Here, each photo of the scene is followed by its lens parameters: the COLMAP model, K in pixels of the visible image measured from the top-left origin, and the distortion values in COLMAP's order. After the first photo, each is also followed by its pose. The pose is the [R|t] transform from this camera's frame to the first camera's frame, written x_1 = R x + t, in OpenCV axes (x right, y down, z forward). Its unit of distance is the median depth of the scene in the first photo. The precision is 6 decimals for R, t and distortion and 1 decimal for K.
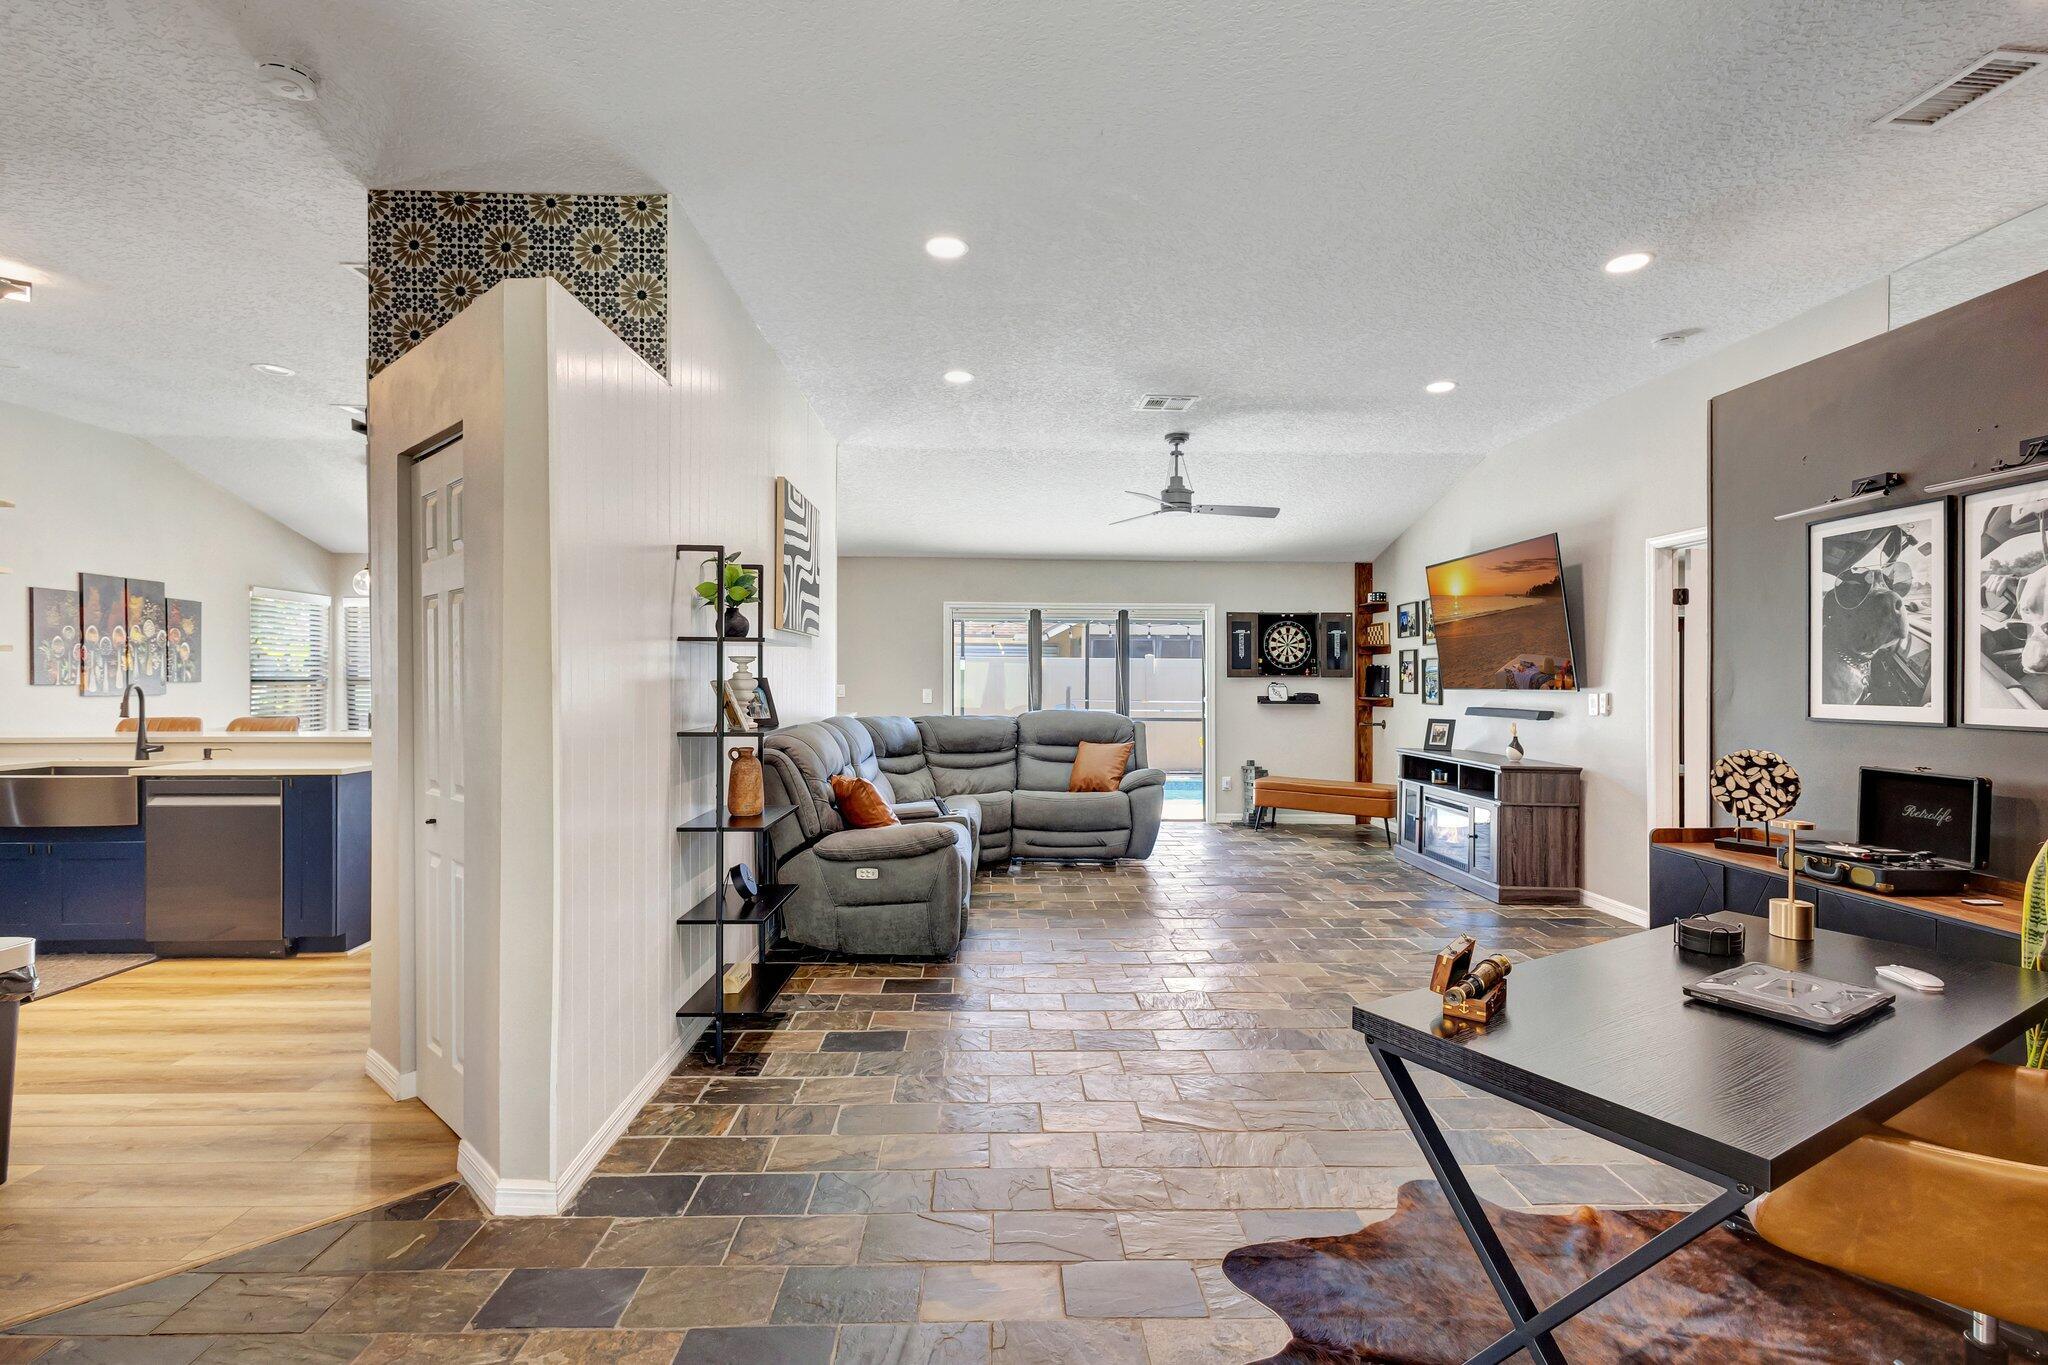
lens RADIAL K [[913.5, 0, 1021.1], [0, 913.5, 677.3], [0, 0, 1]] dist [0.003576, 0.000656]
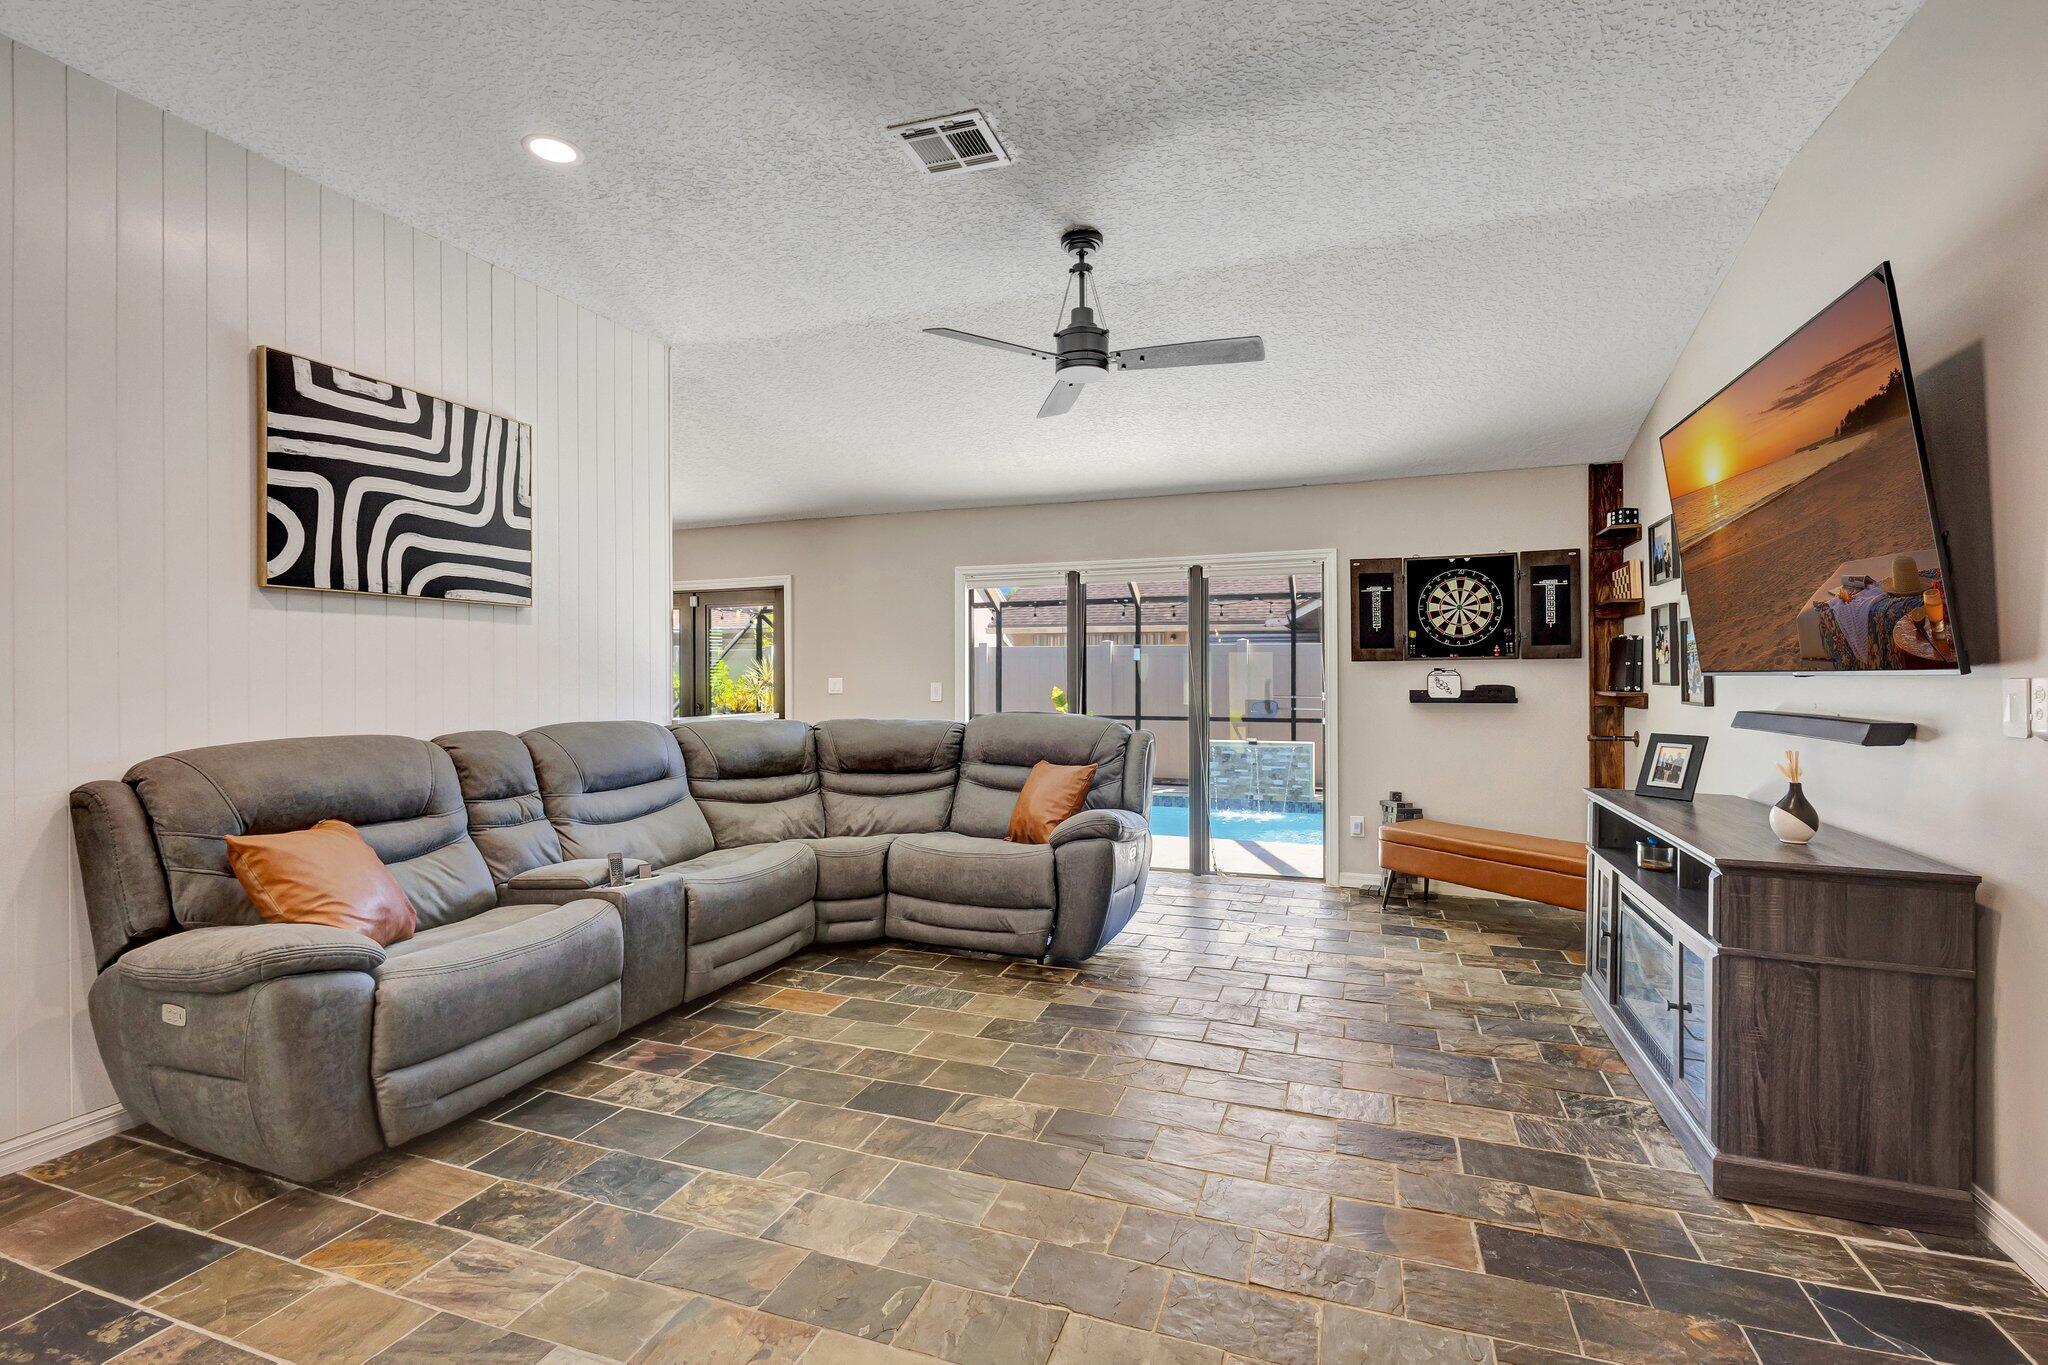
lens RADIAL K [[913.5, 0, 1021.1], [0, 913.5, 677.3], [0, 0, 1]] dist [0.003576, 0.000656]
pose [[0.931689, -0.008838, -0.363150, 0.306819], [0.010449, 0.999942, 0.002473, 0.009290], [0.363107, -0.006099, 0.931727, 0.404057]]
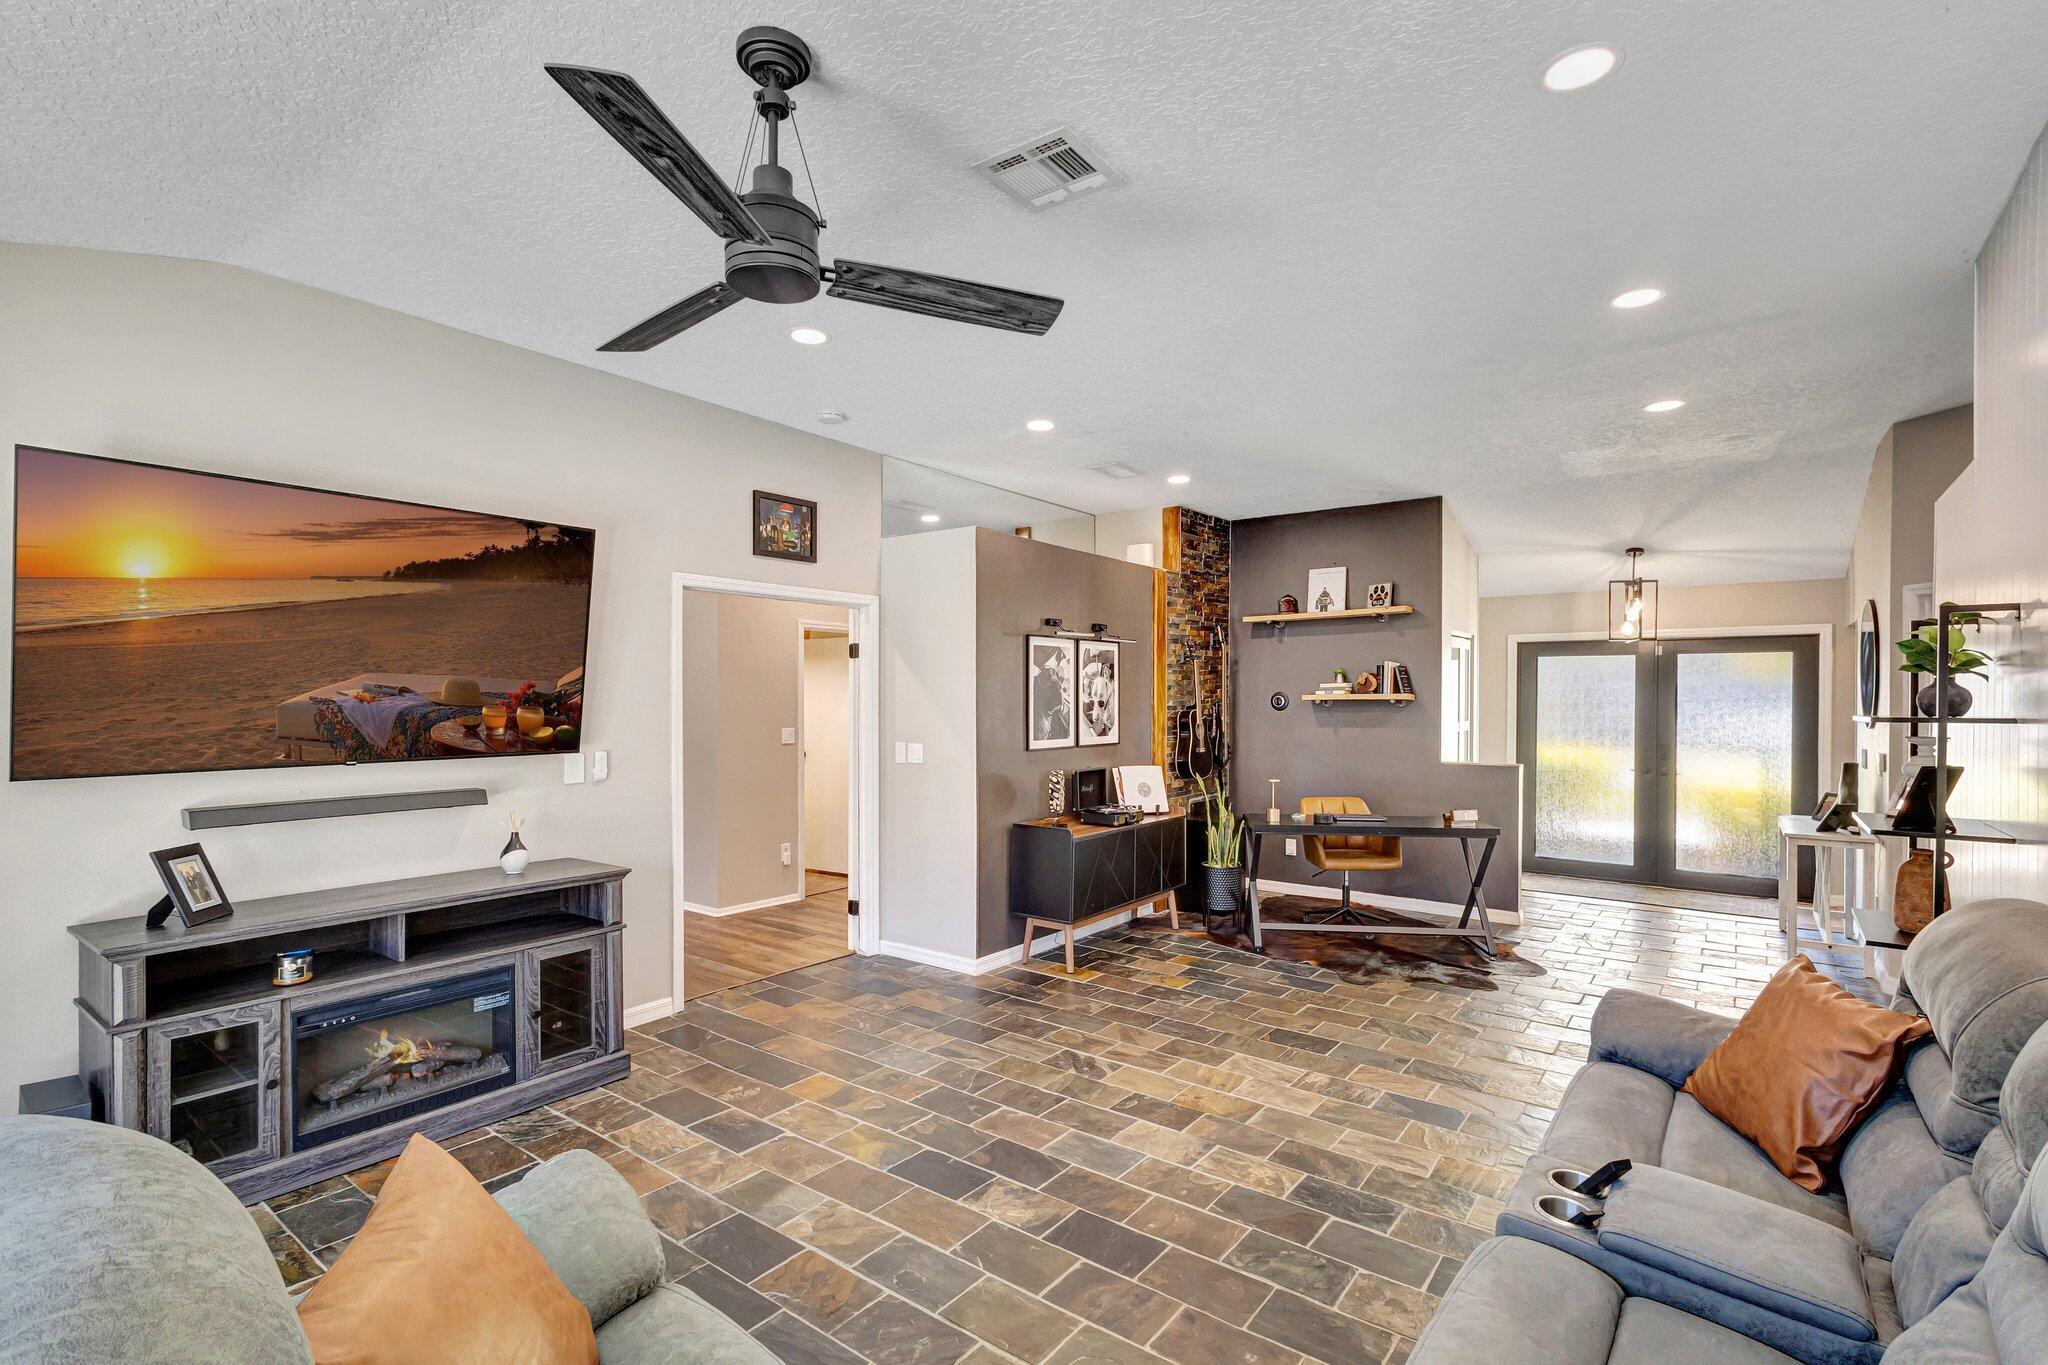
lens RADIAL K [[948.3, 0, 1045.1], [0, 948.3, 699.7], [0, 0, 1]] dist [0.000818, 0.000146]
pose [[-0.799261, -0.006178, 0.600953, -0.097078], [-0.006167, 0.999979, 0.002078, -0.023236], [-0.600953, -0.002045, -0.799282, 1.077425]]
